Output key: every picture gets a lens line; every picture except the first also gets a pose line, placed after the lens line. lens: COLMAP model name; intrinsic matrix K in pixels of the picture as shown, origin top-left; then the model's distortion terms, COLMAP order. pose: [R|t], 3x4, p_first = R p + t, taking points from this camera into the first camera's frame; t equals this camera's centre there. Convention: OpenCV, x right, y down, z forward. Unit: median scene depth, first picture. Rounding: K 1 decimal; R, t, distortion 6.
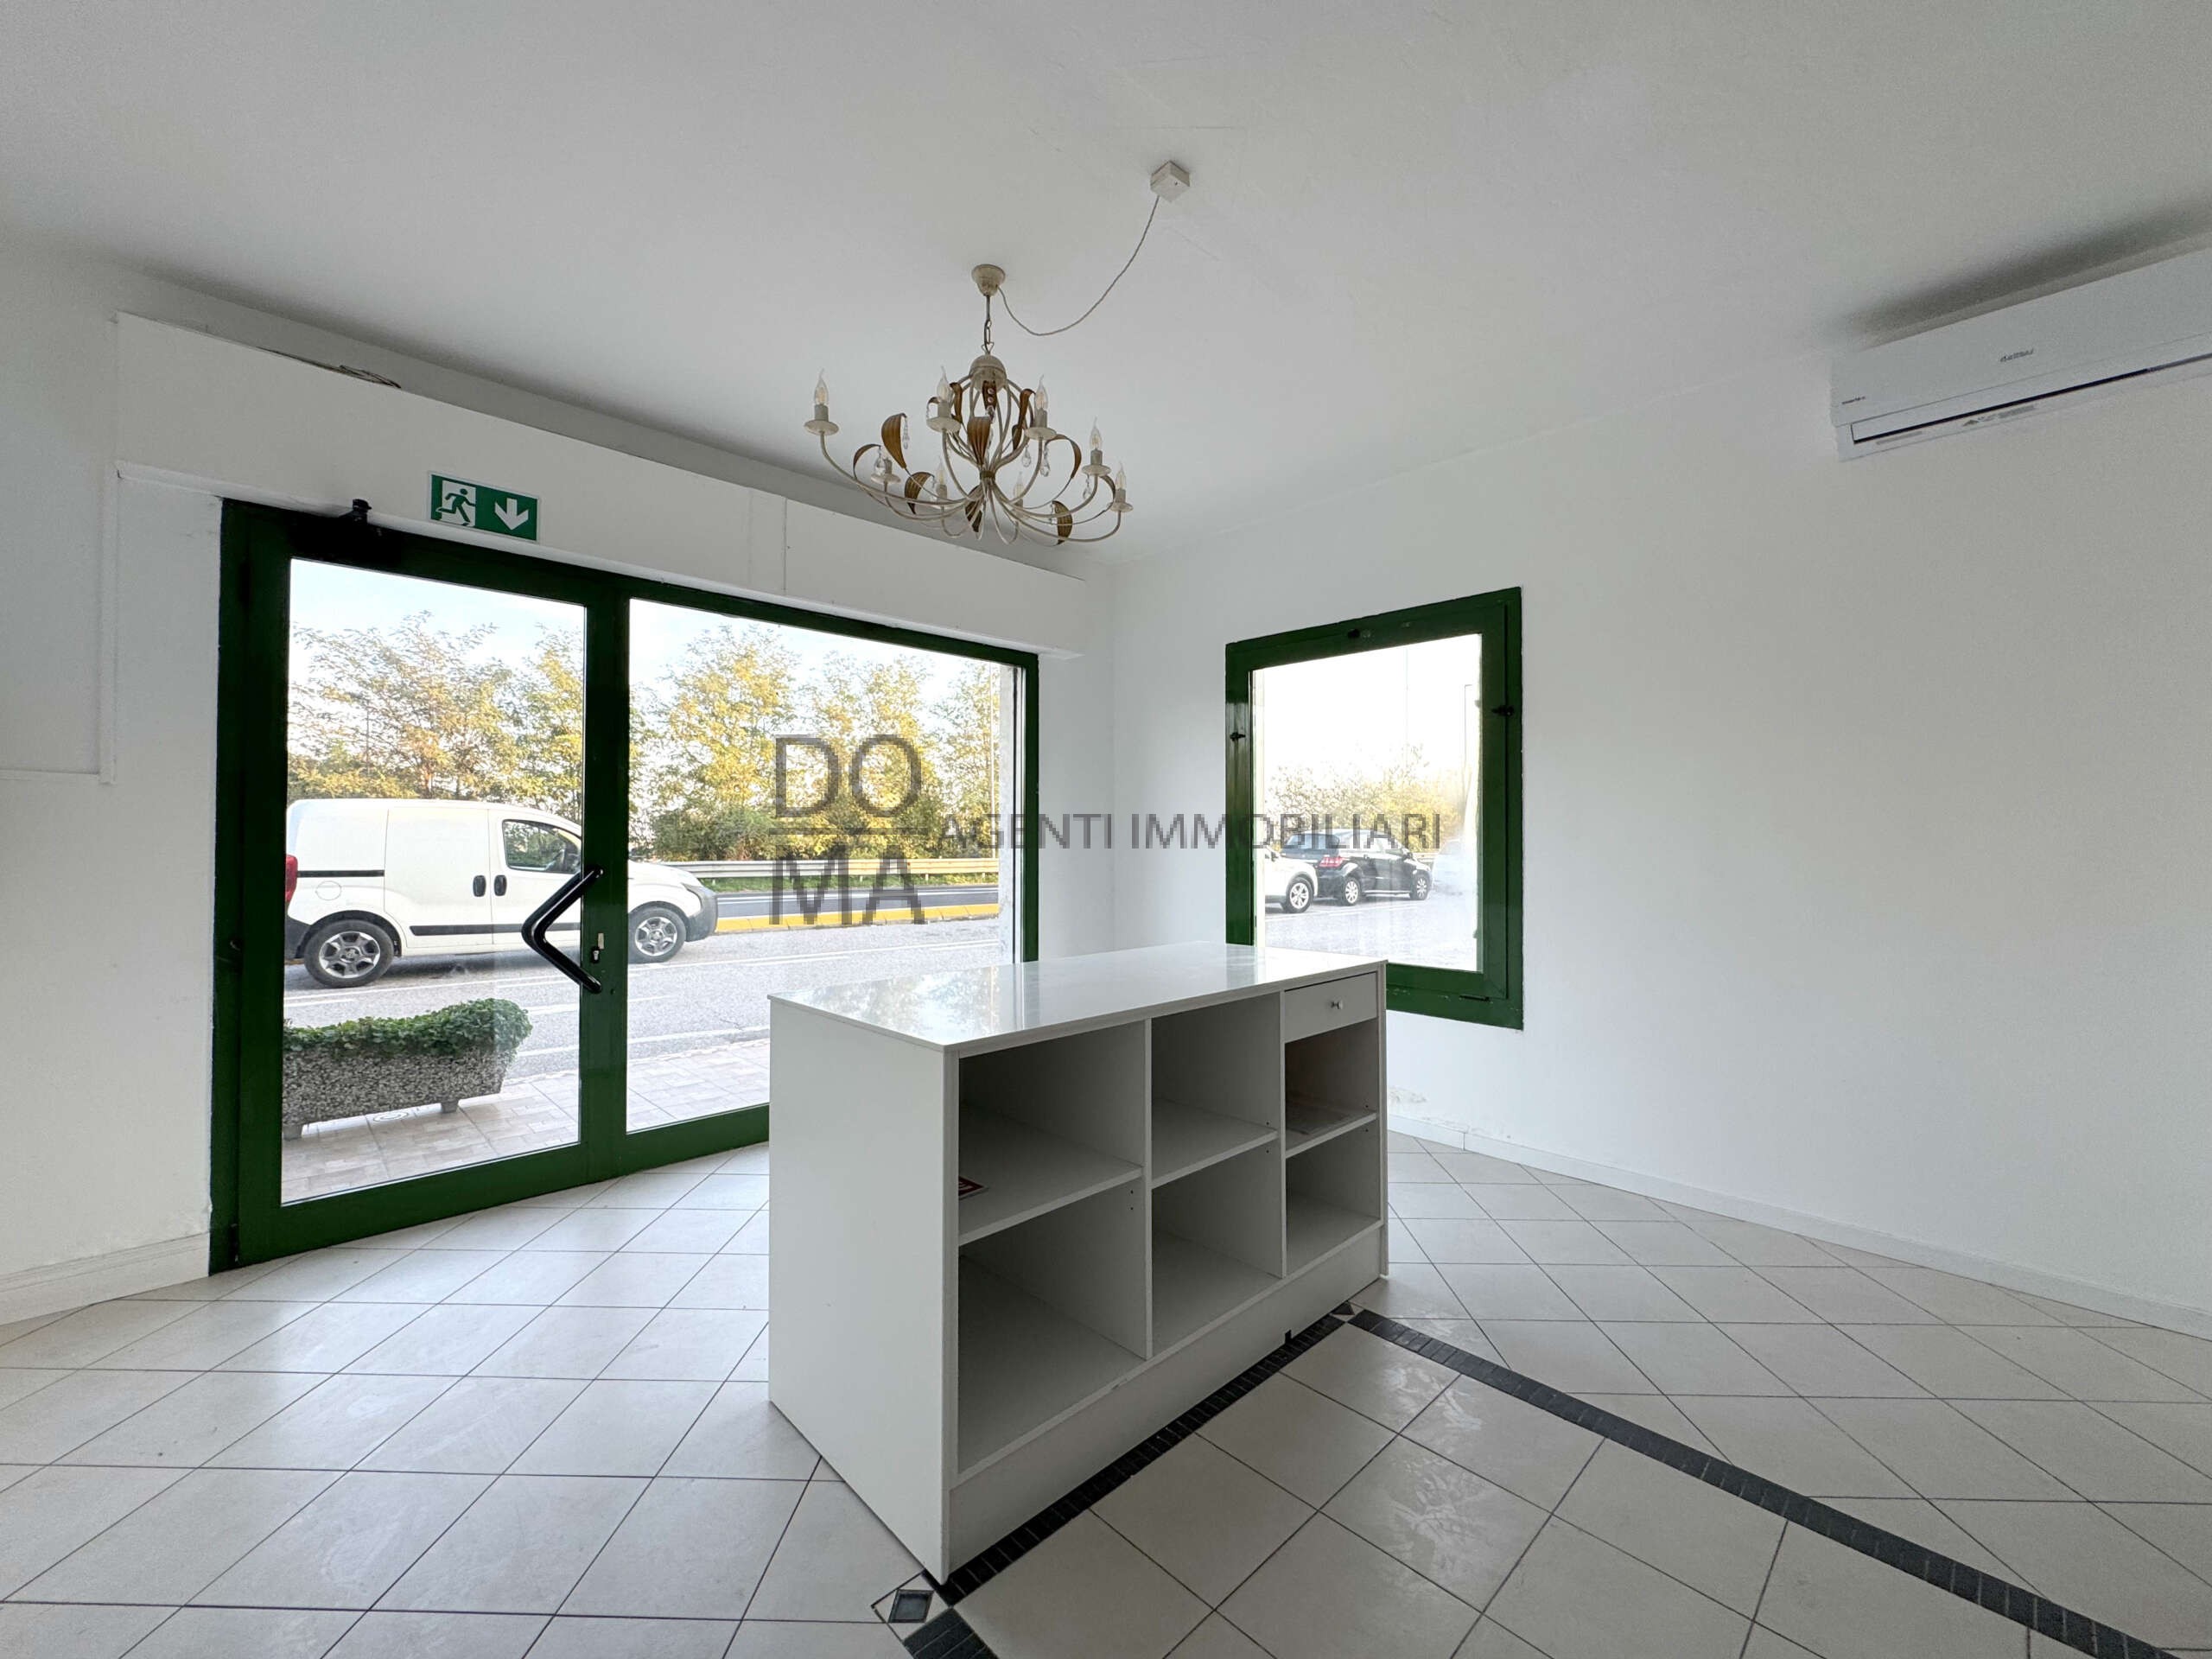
lens RADIAL K [[879.6, 0, 1103.3], [0, 879.6, 826.6], [0, 0, 1]] dist [-0.000984, 0.000044]
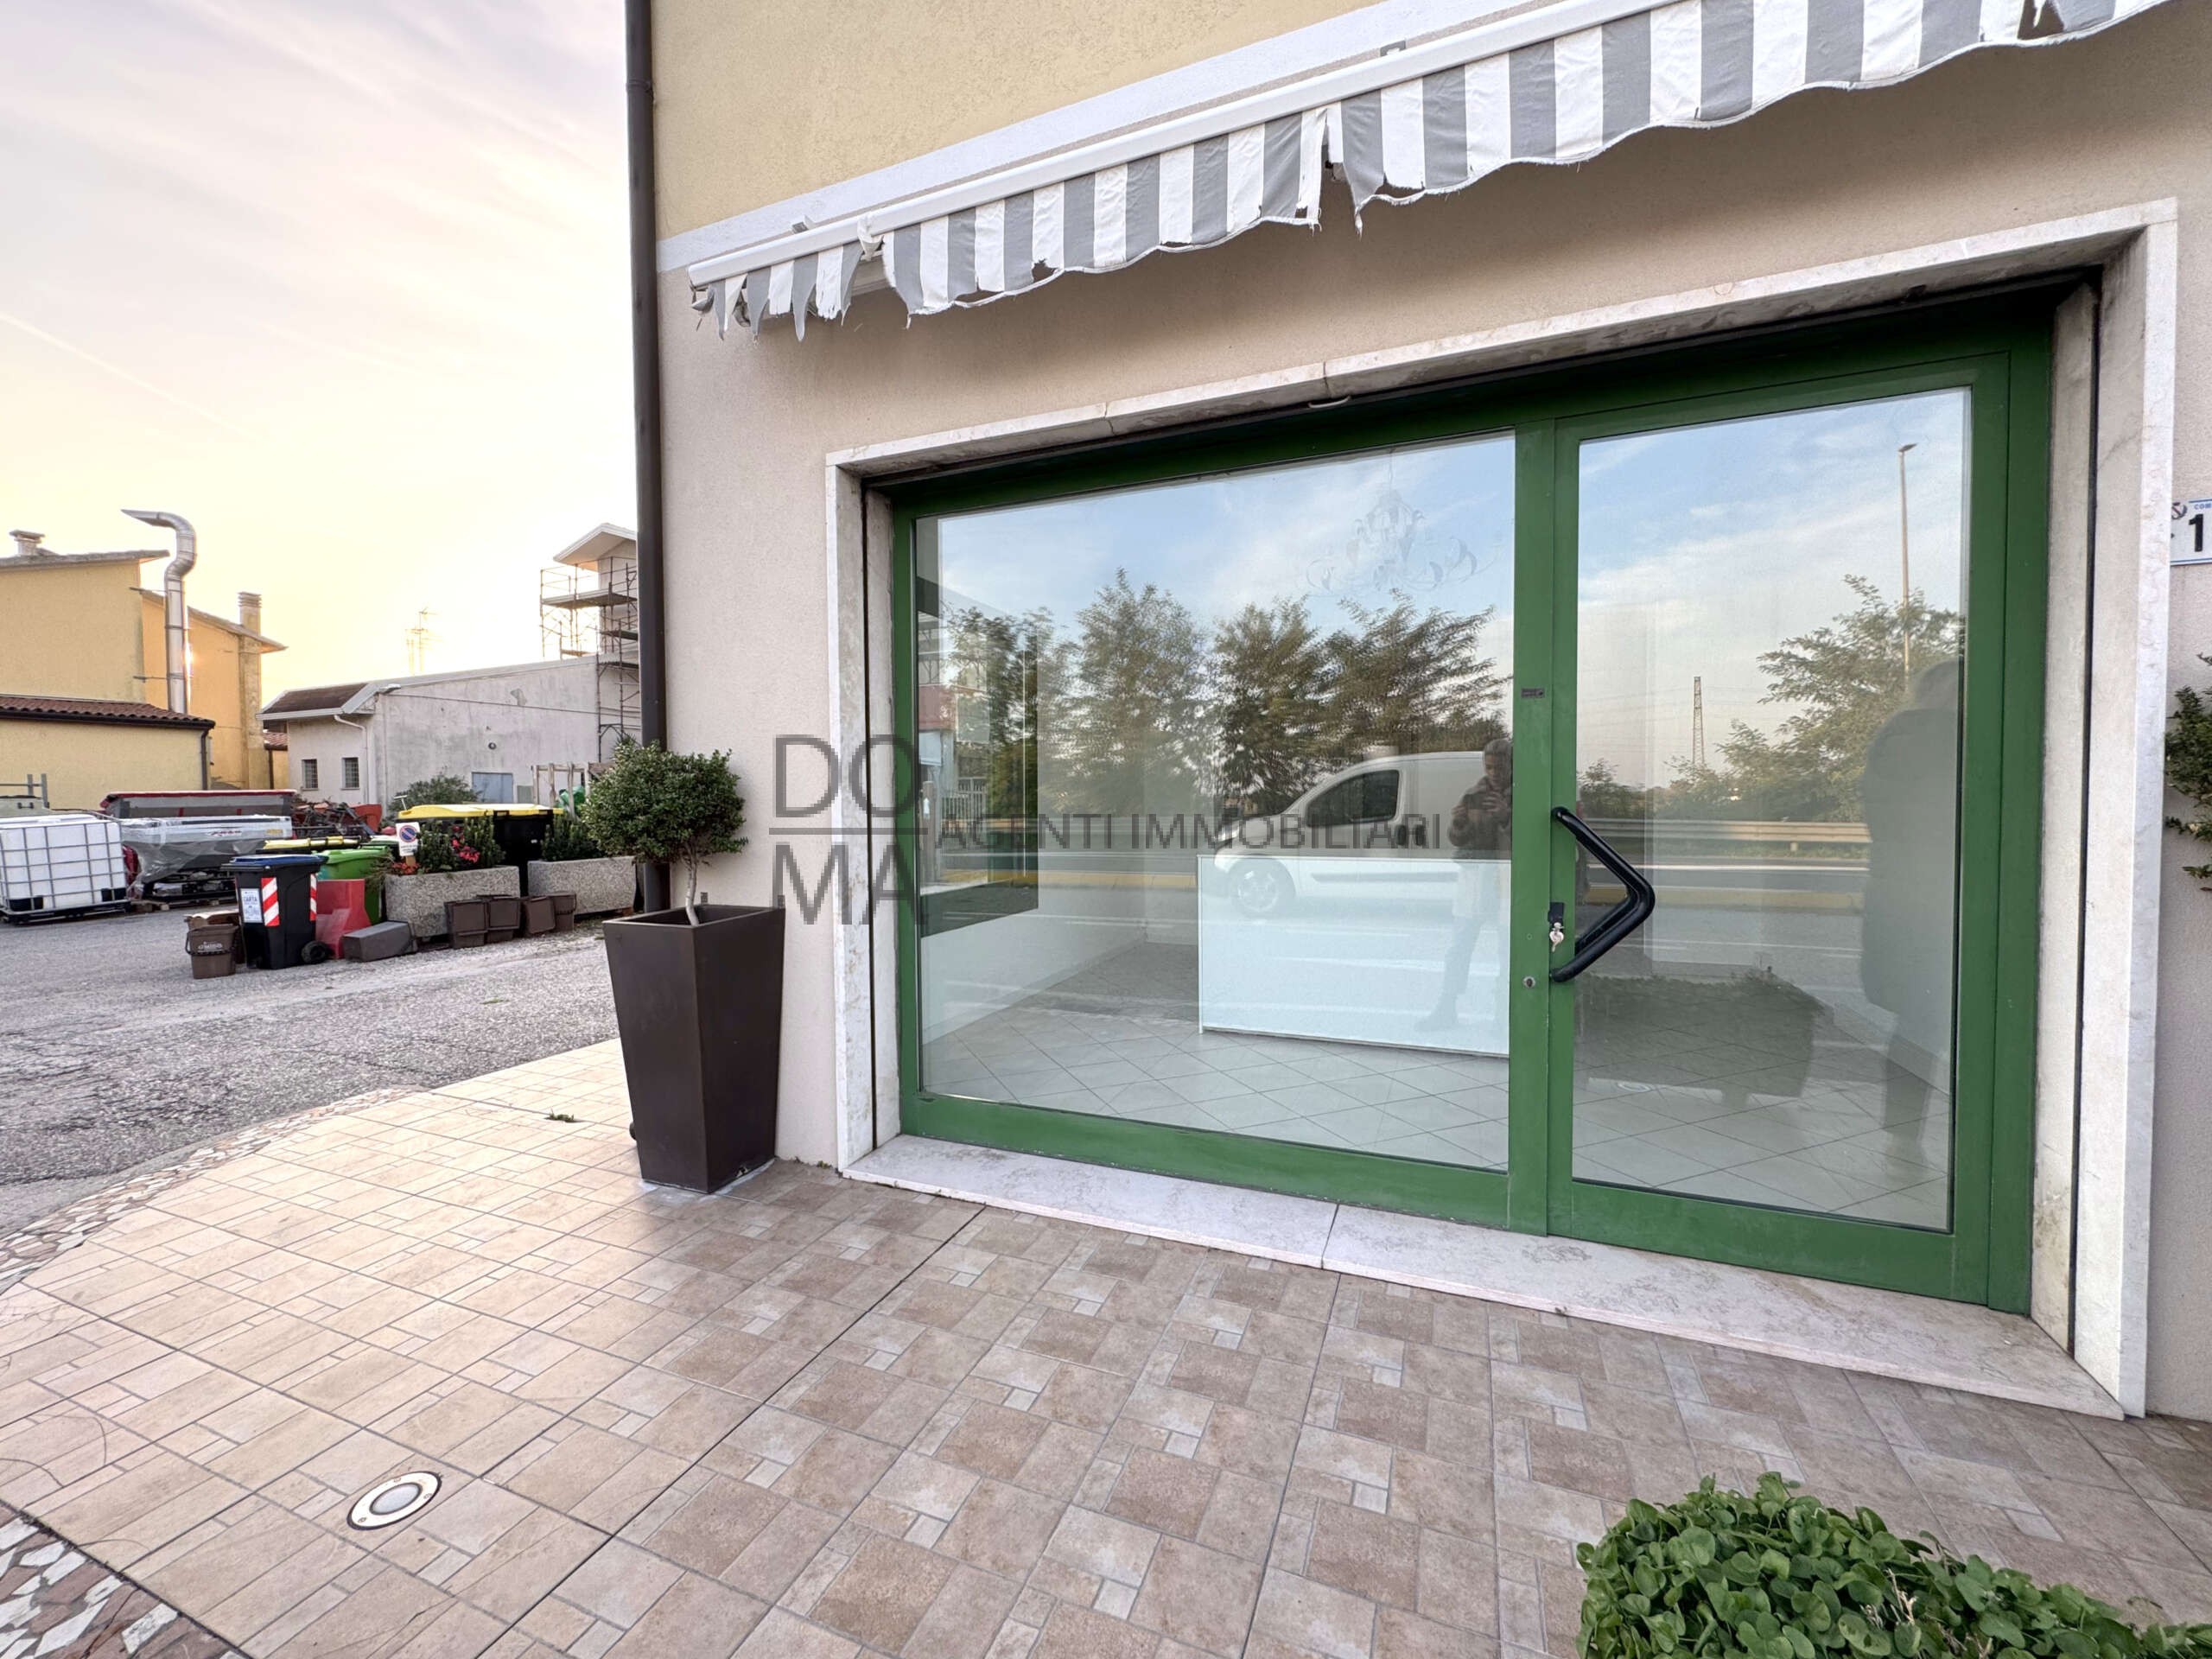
lens RADIAL K [[879.6, 0, 1103.3], [0, 879.6, 826.6], [0, 0, 1]] dist [-0.000984, 0.000044]
pose [[-0.408507, -0.027093, 0.912353, -1.051267], [-0.006579, 0.999621, 0.026738, 0.044817], [-0.912731, 0.004920, -0.408531, 1.582805]]
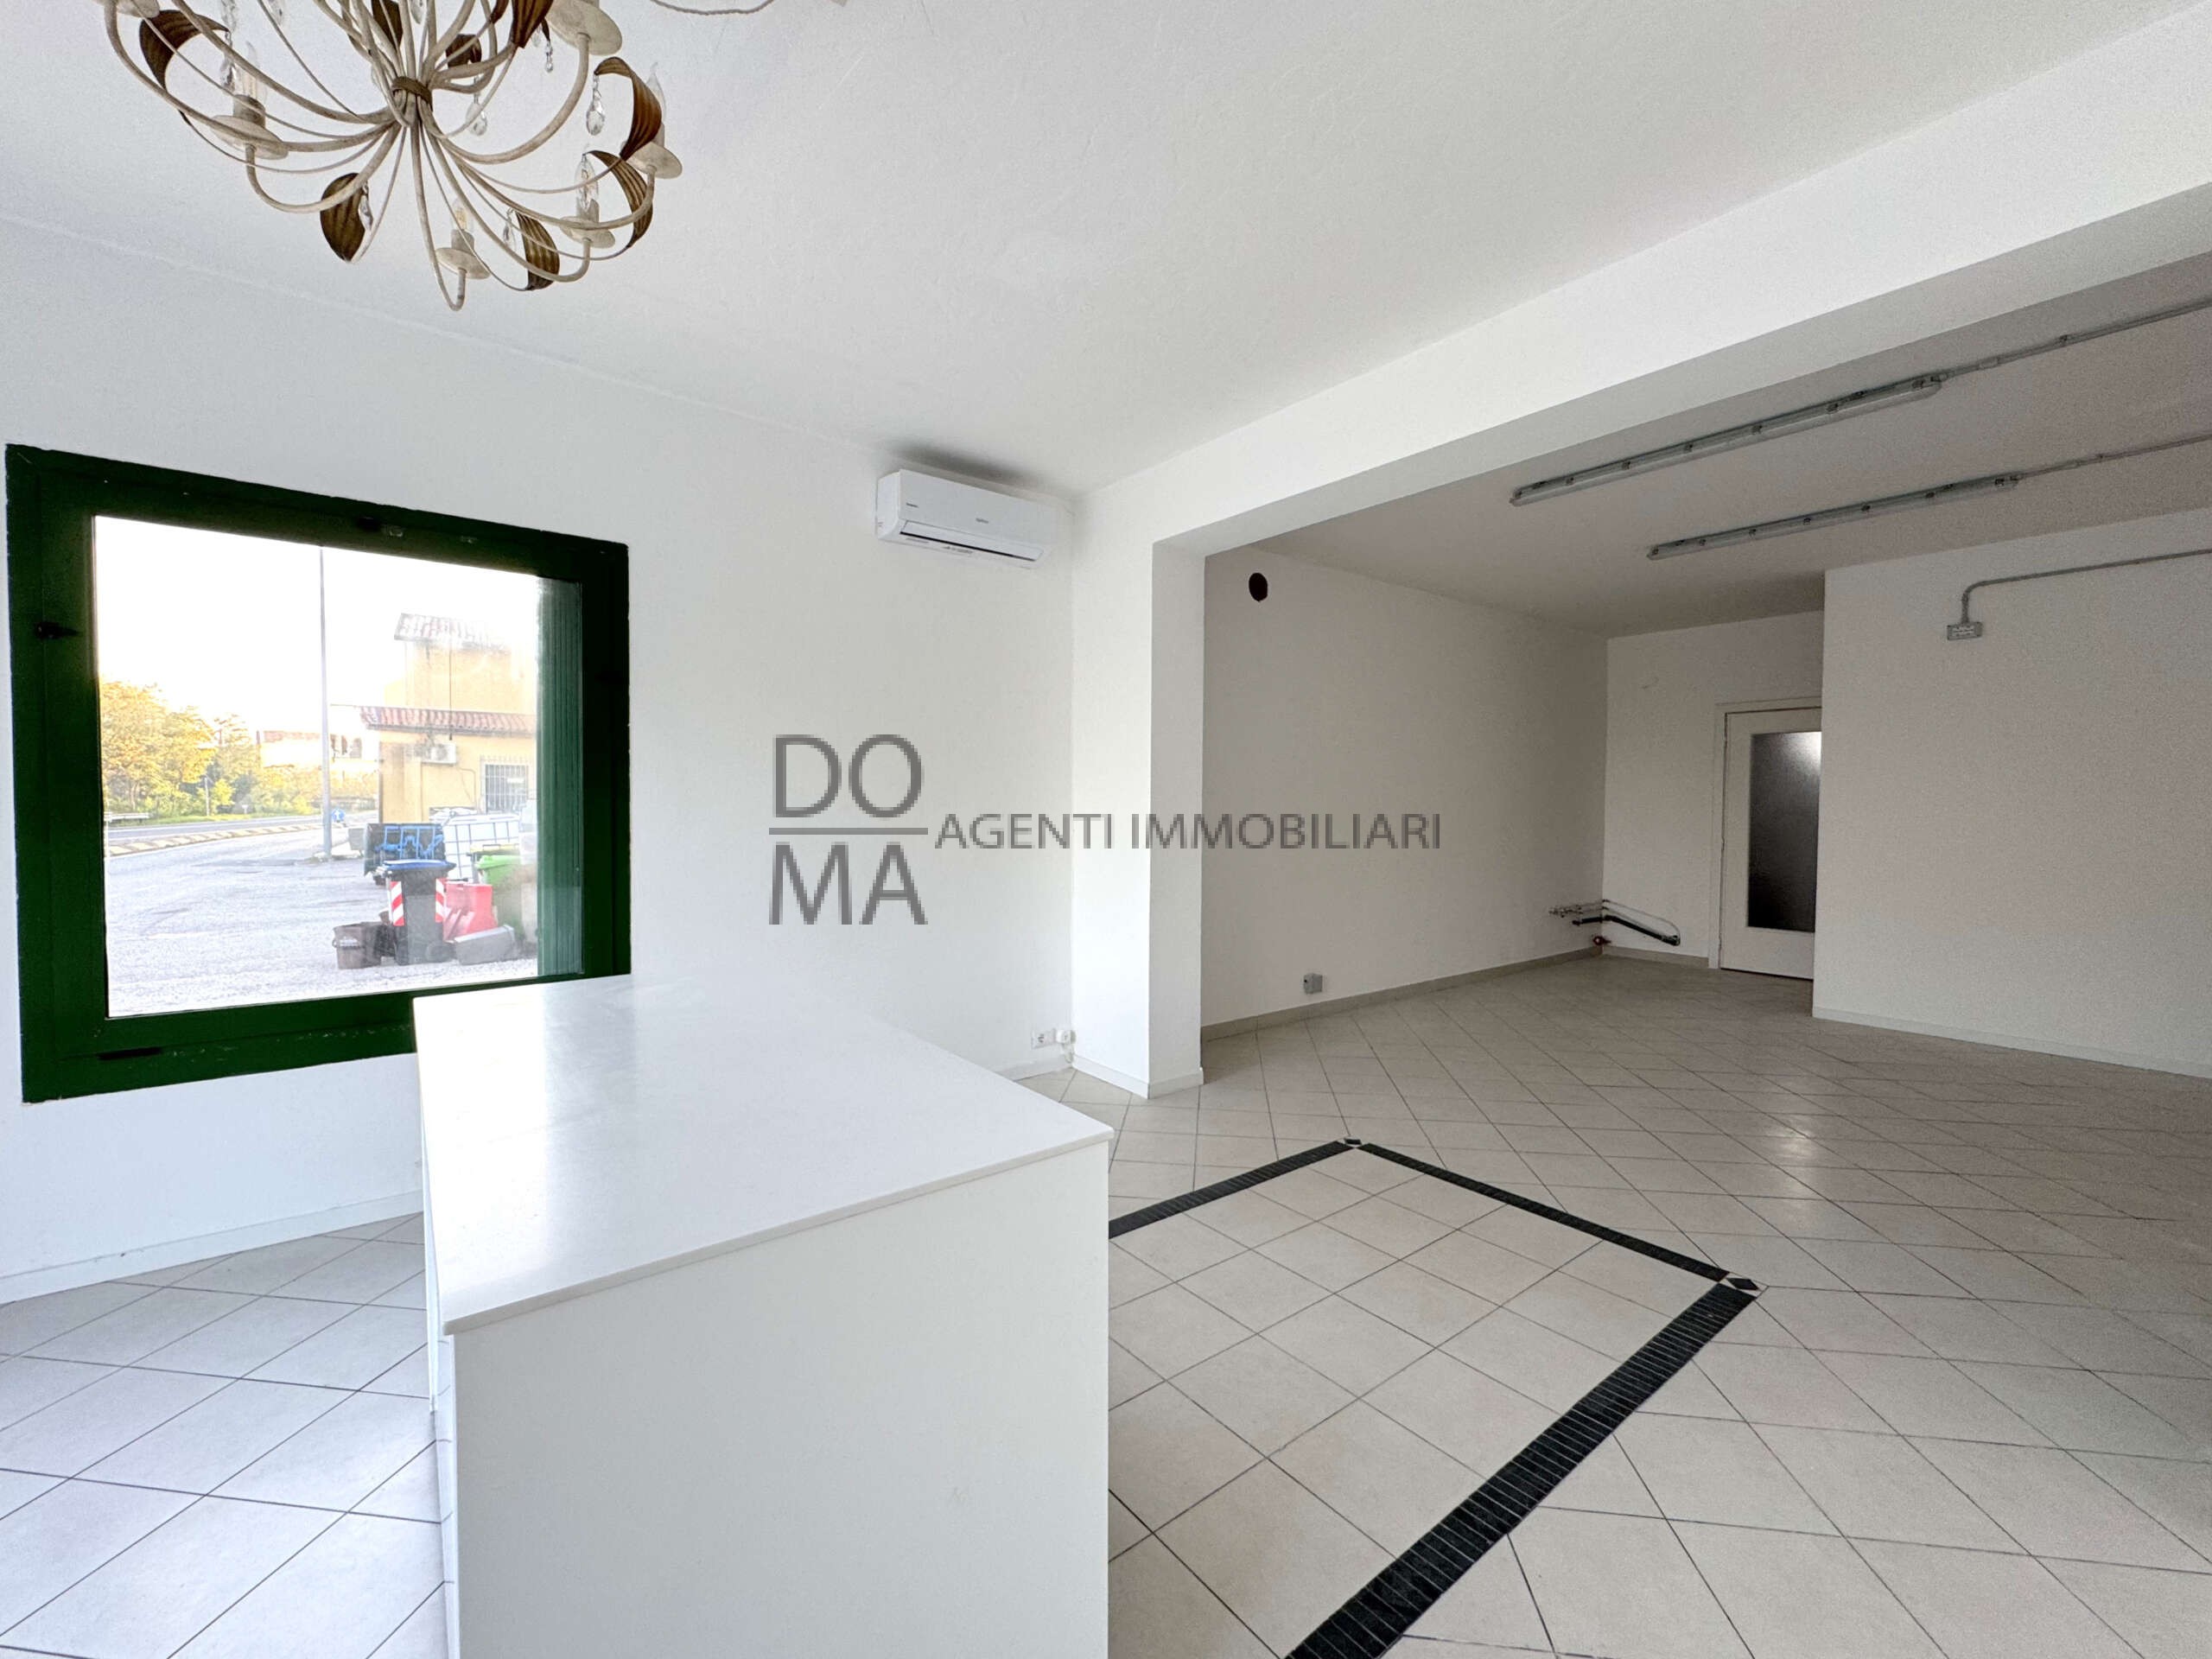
lens RADIAL K [[897.2, 0, 1106.0], [0, 897.2, 829.5], [0, 0, 1]] dist [-0.002573, 0.000091]
pose [[0.103142, -0.031251, 0.994176, -0.426982], [-0.019965, 0.999240, 0.033481, -0.018348], [-0.994466, -0.023302, 0.102440, 0.415472]]
